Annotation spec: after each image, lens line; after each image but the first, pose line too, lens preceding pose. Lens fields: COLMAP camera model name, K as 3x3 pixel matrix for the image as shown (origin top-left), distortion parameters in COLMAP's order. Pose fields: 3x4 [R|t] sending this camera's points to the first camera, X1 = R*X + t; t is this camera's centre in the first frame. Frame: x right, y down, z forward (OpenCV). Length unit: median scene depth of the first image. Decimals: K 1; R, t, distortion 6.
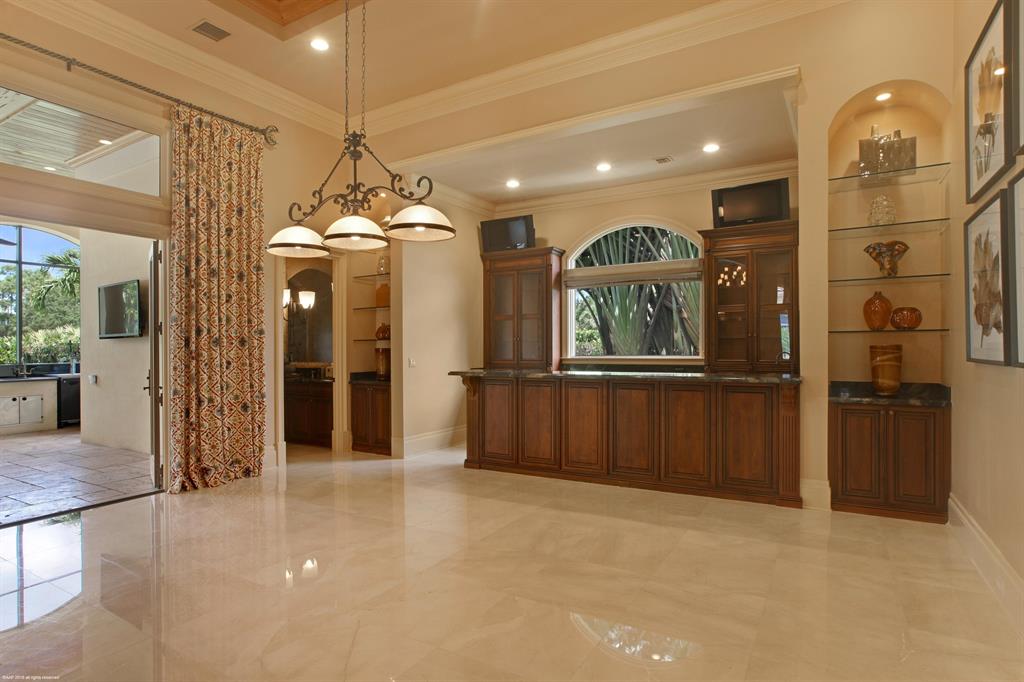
lens RADIAL K [[554.6, 0, 512.0], [0, 554.6, 341.0], [0, 0, 1]] dist [-0.070197, 0.051969]
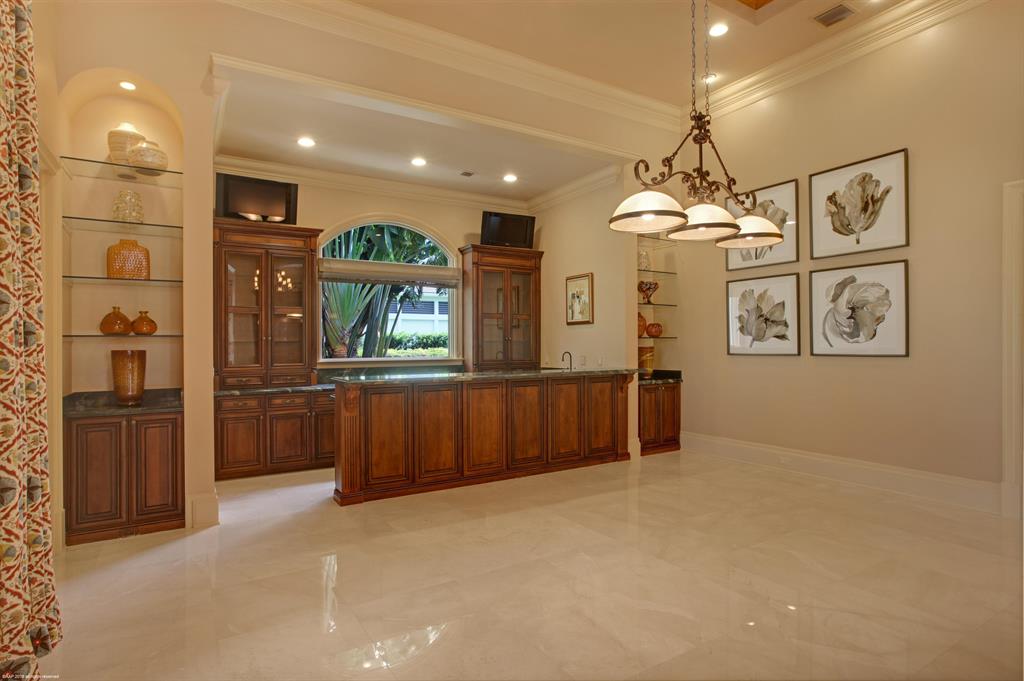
lens RADIAL K [[547.5, 0, 519.2], [0, 547.5, 342.2], [0, 0, 1]] dist [-0.059535, 0.050670]
pose [[0.451505, 0.011746, 0.892191, -0.816825], [-0.003602, 0.999929, -0.011342, 0.013195], [-0.892261, 0.001907, 0.451515, 0.563629]]
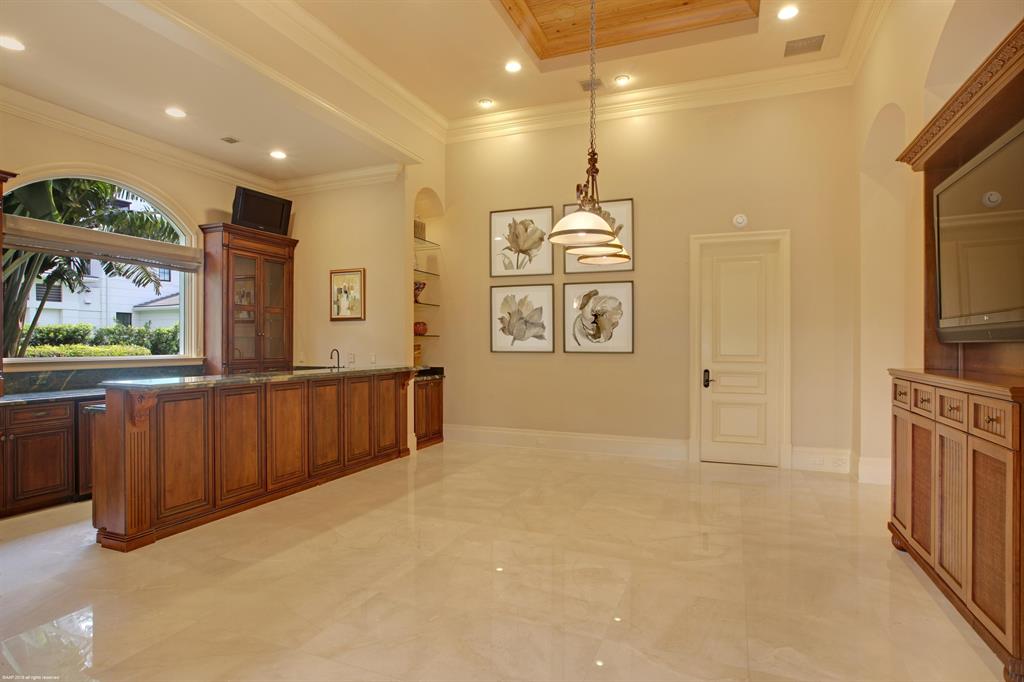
lens RADIAL K [[547.5, 0, 519.2], [0, 547.5, 342.7], [0, 0, 1]] dist [-0.059535, 0.050670]
pose [[-0.159931, 0.010447, 0.987073, -0.894587], [-0.007279, 0.999904, -0.011762, 0.018175], [-0.987101, -0.009066, -0.159840, 0.872145]]
